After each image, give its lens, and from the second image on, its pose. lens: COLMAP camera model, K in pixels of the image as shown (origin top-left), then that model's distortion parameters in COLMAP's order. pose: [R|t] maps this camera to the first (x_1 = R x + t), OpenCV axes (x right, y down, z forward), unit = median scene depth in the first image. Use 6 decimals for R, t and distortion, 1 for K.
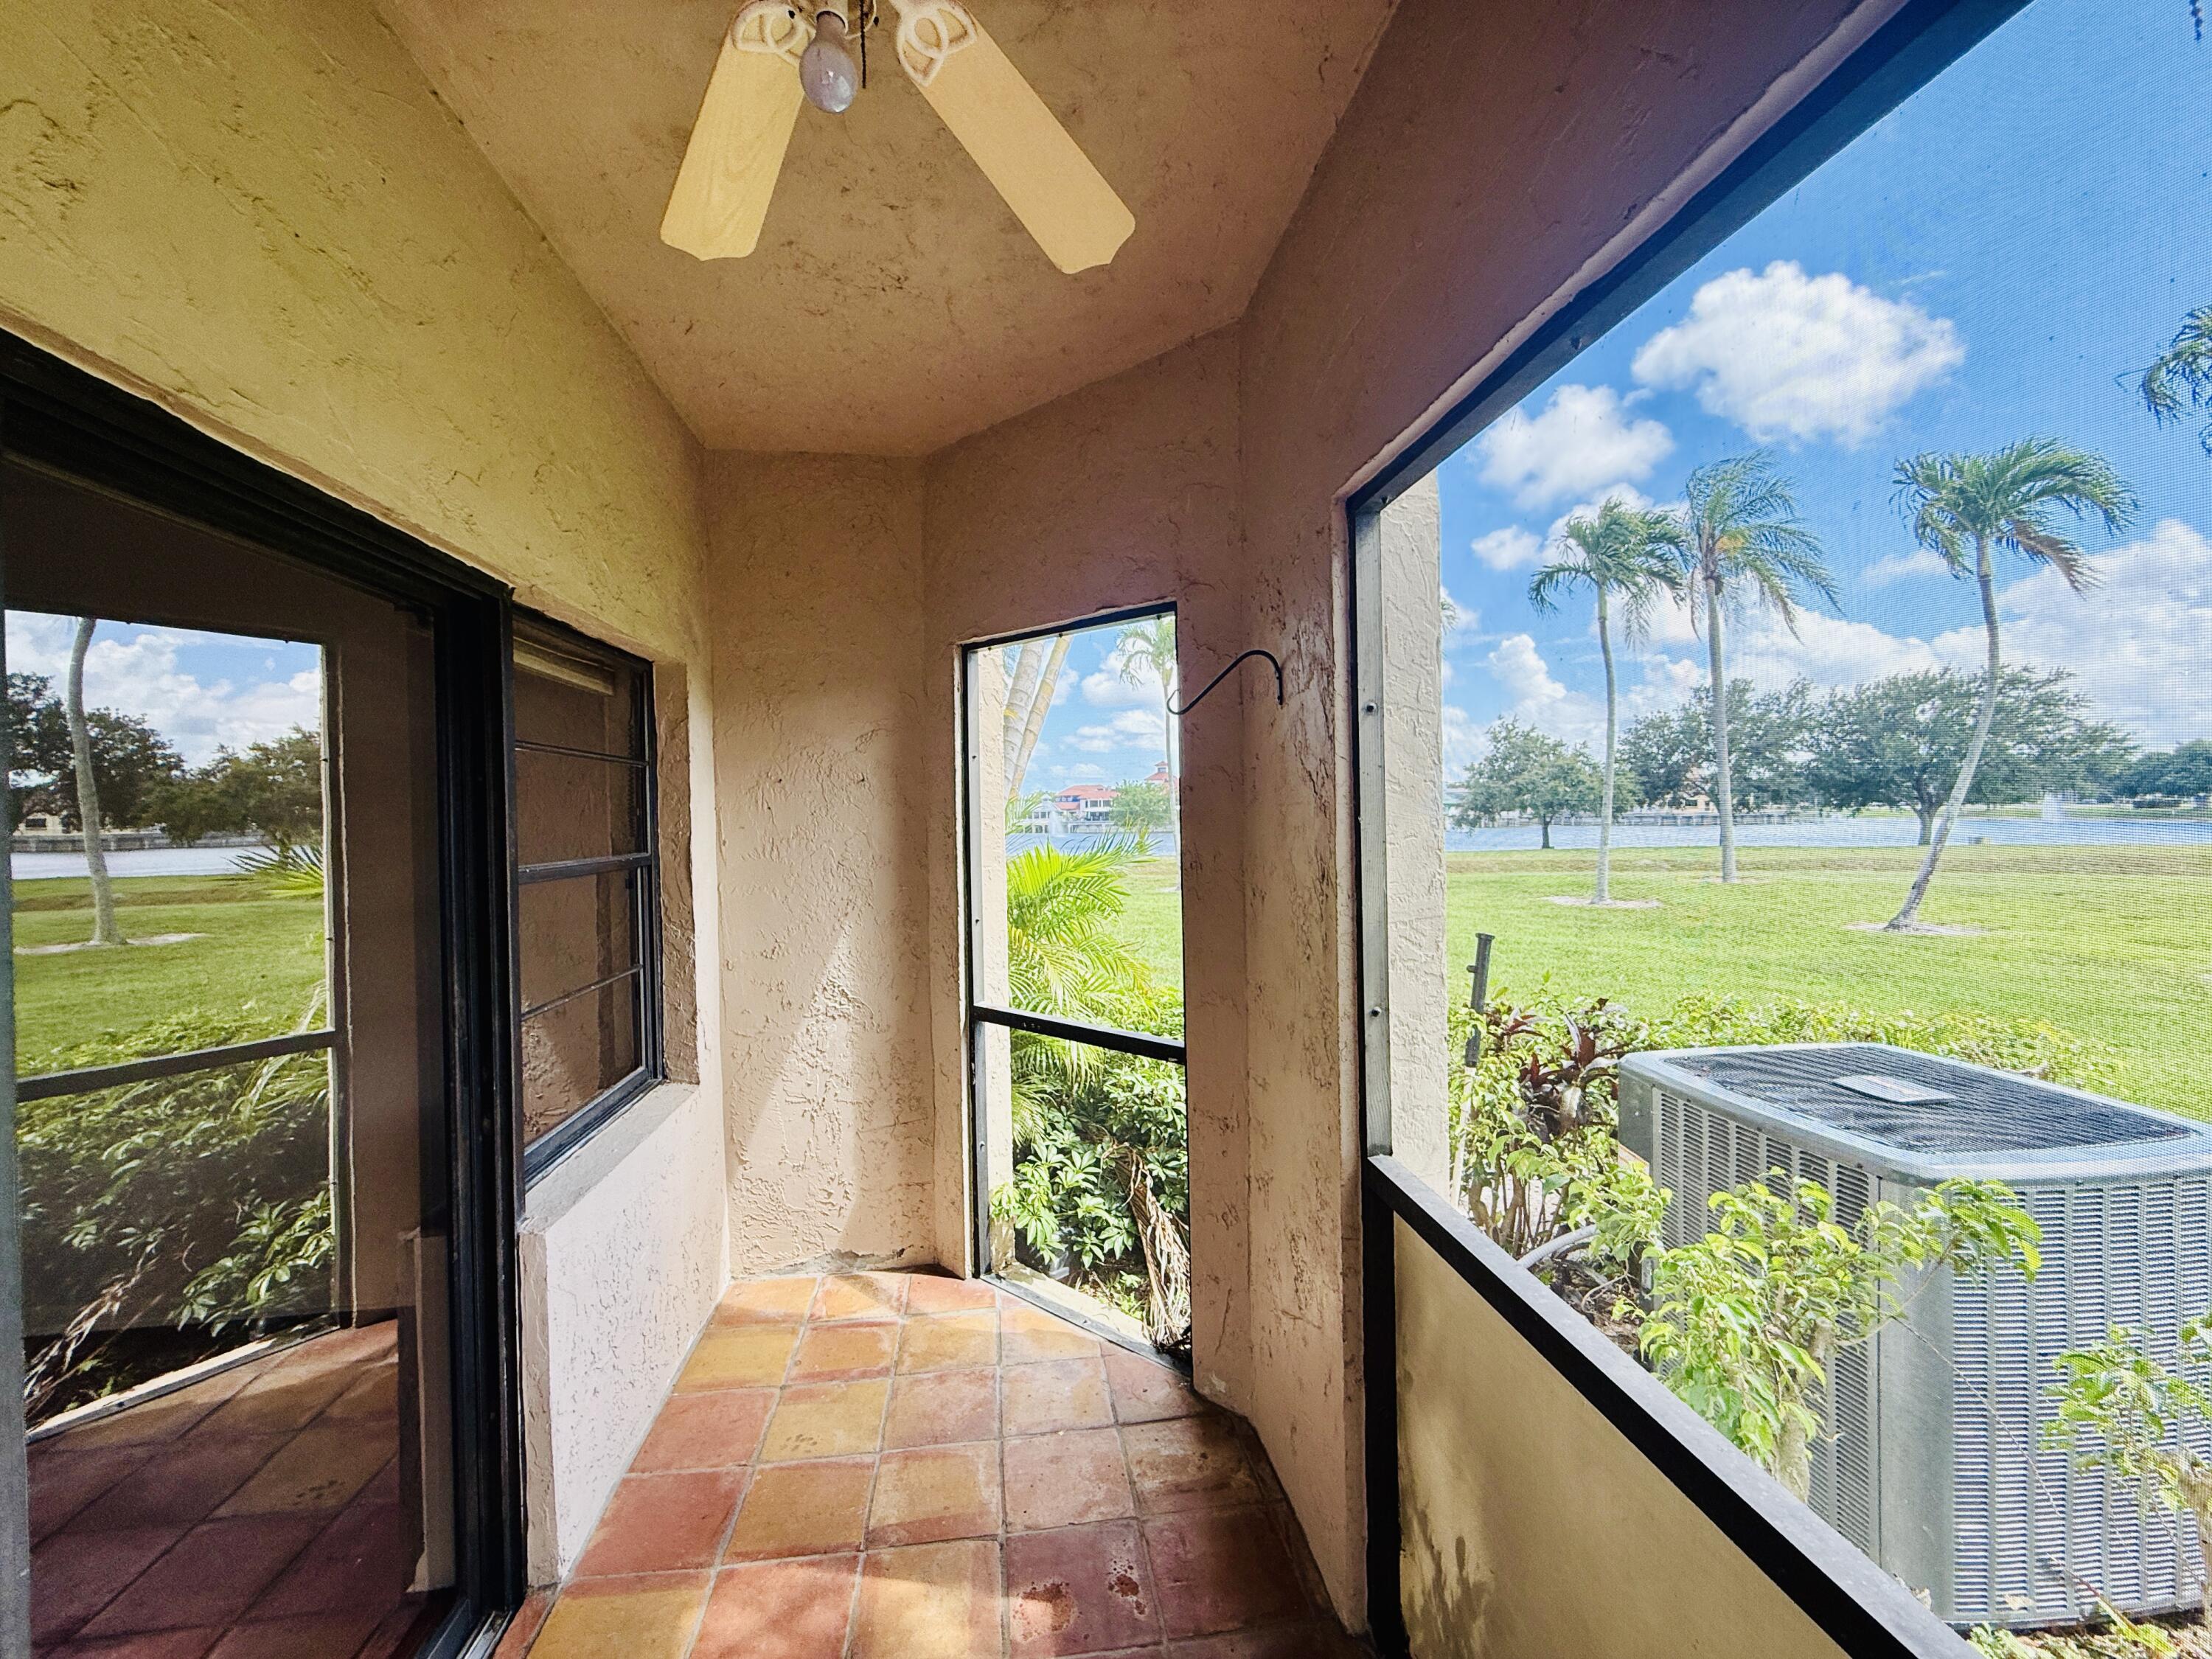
lens RADIAL K [[886.4, 0, 1101.2], [0, 886.4, 826.2], [0, 0, 1]] dist [-0.002755, 0.003514]
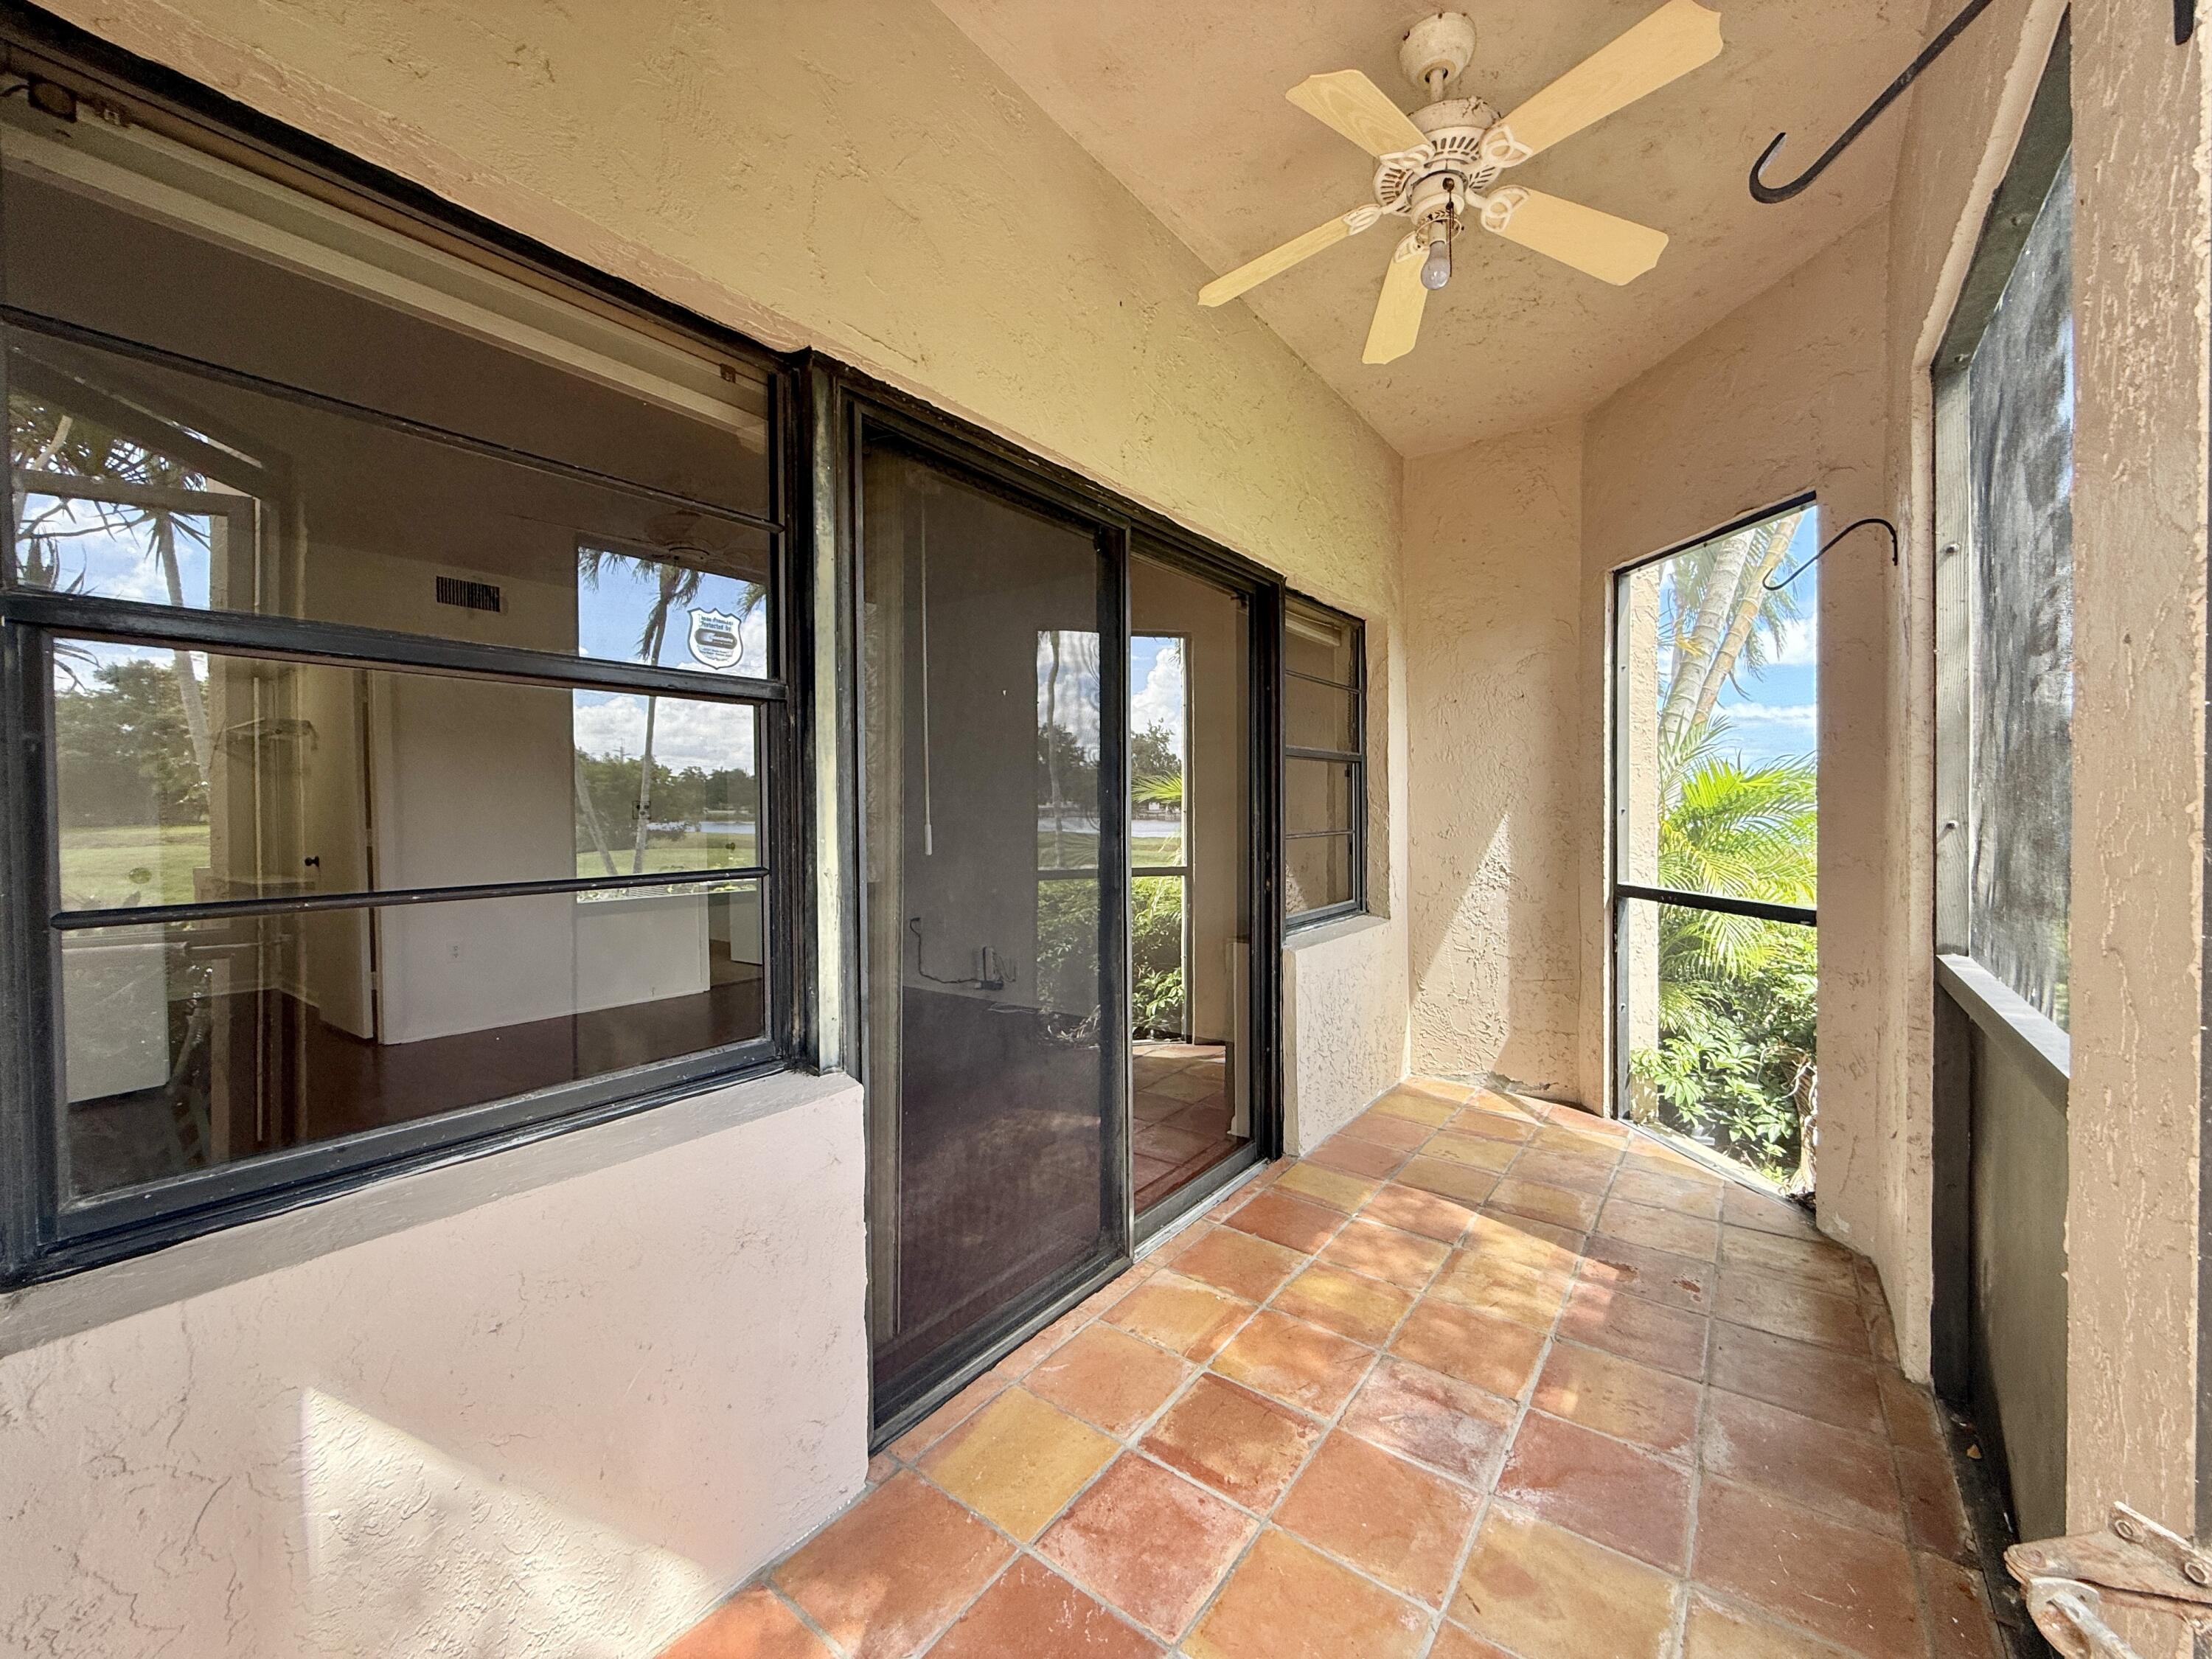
lens RADIAL K [[886.4, 0, 1101.2], [0, 886.4, 826.2], [0, 0, 1]] dist [-0.002755, 0.003514]
pose [[0.716093, 0.024695, -0.697568, 0.188768], [-0.012547, 0.999668, 0.022509, 0.116555], [0.697892, -0.007366, 0.716165, -0.313943]]
